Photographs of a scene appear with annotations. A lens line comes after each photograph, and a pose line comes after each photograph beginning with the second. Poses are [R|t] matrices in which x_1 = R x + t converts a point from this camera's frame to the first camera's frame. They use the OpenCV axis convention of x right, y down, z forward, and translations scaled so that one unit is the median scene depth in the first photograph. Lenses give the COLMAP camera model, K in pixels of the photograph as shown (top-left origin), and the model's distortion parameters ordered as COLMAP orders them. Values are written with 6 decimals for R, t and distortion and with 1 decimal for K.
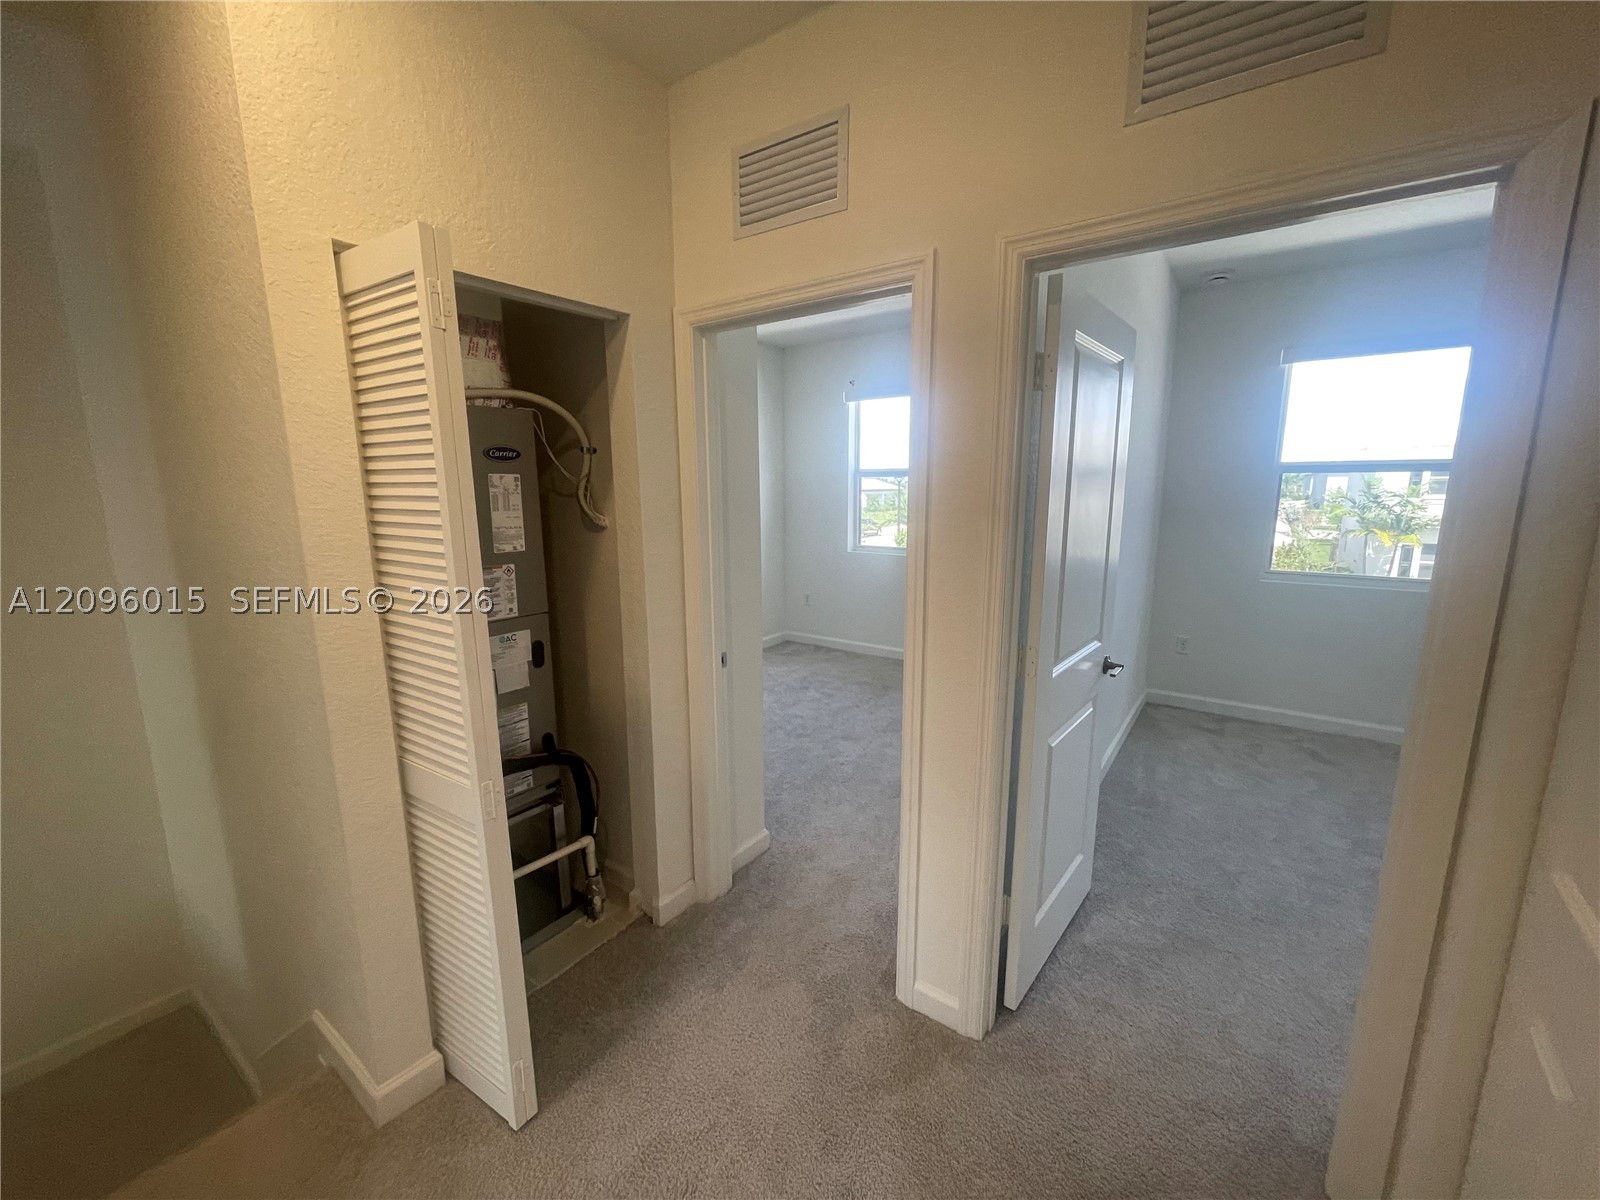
lens RADIAL K [[643.5, 0, 796.0], [0, 643.5, 599.1], [0, 0, 1]] dist [-0.001653, 0.000921]
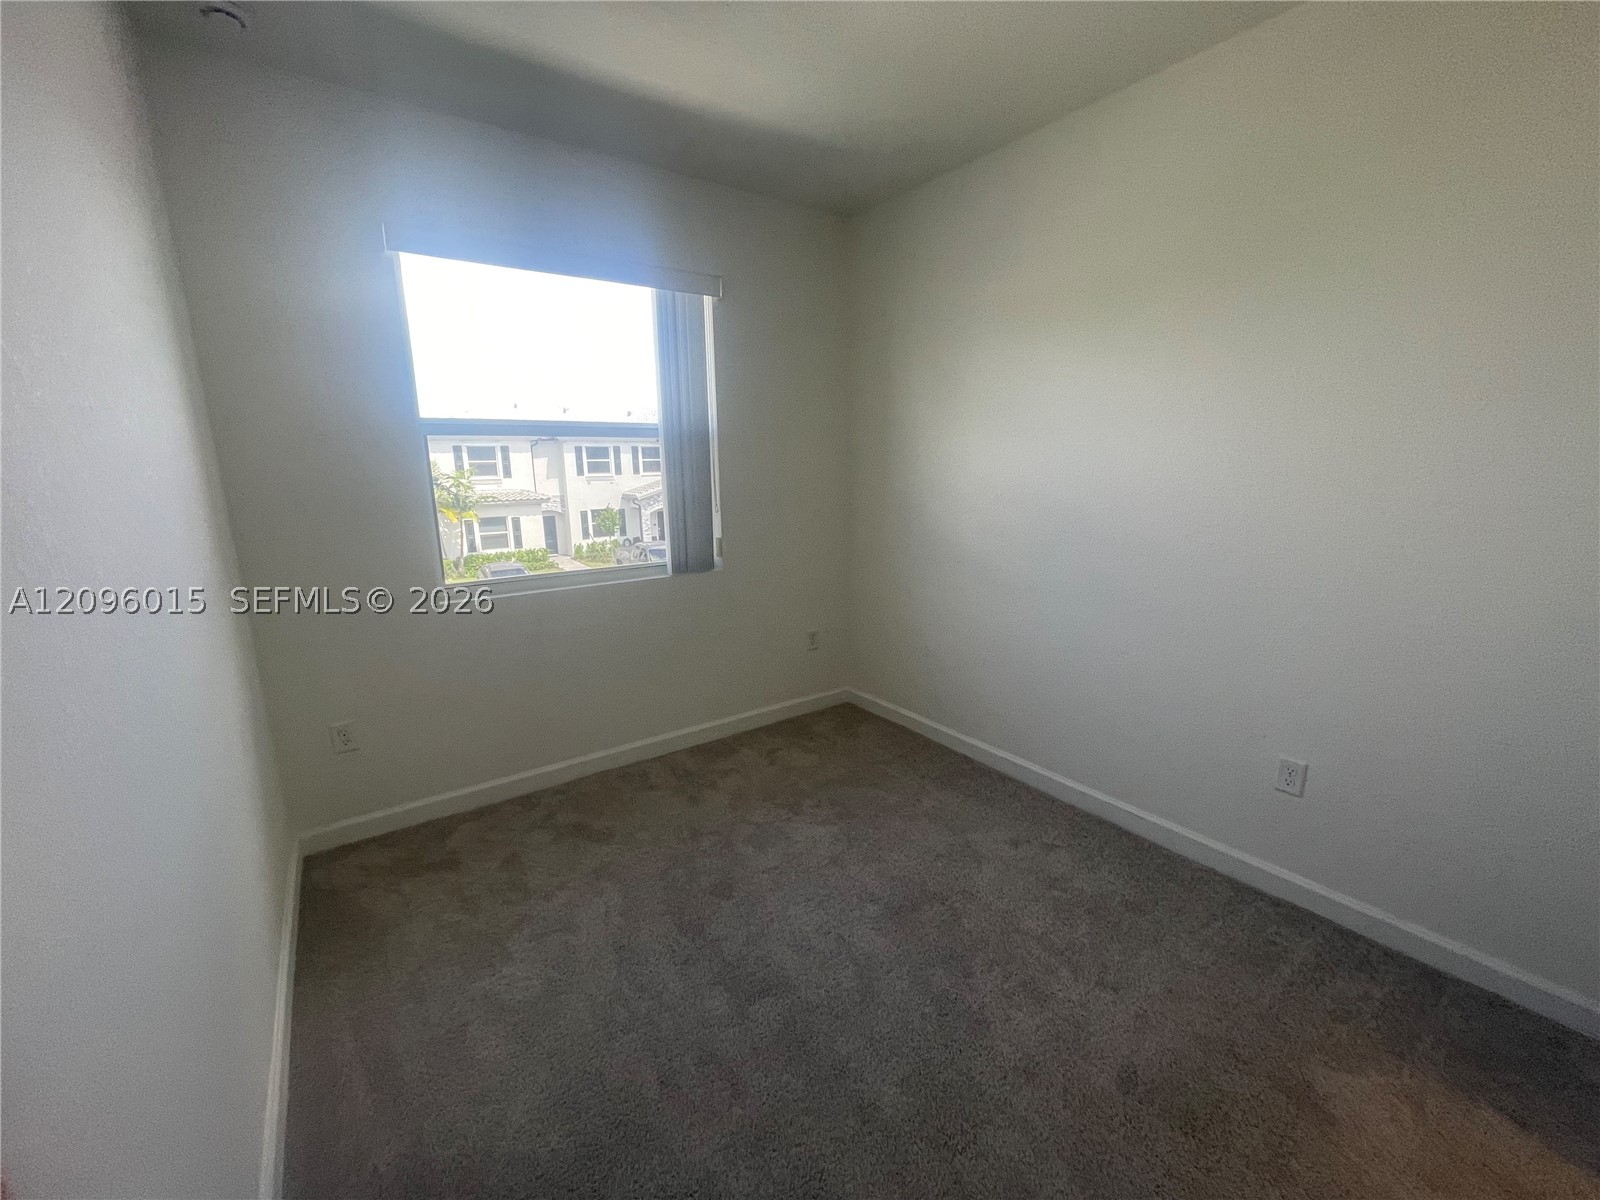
lens RADIAL K [[643.5, 0, 796.0], [0, 643.5, 599.1], [0, 0, 1]] dist [-0.001653, 0.000921]
pose [[0.317309, -0.200442, 0.926897, 0.216912], [0.182054, 0.972103, 0.147895, -0.057682], [-0.930683, 0.121817, 0.344949, 0.399512]]
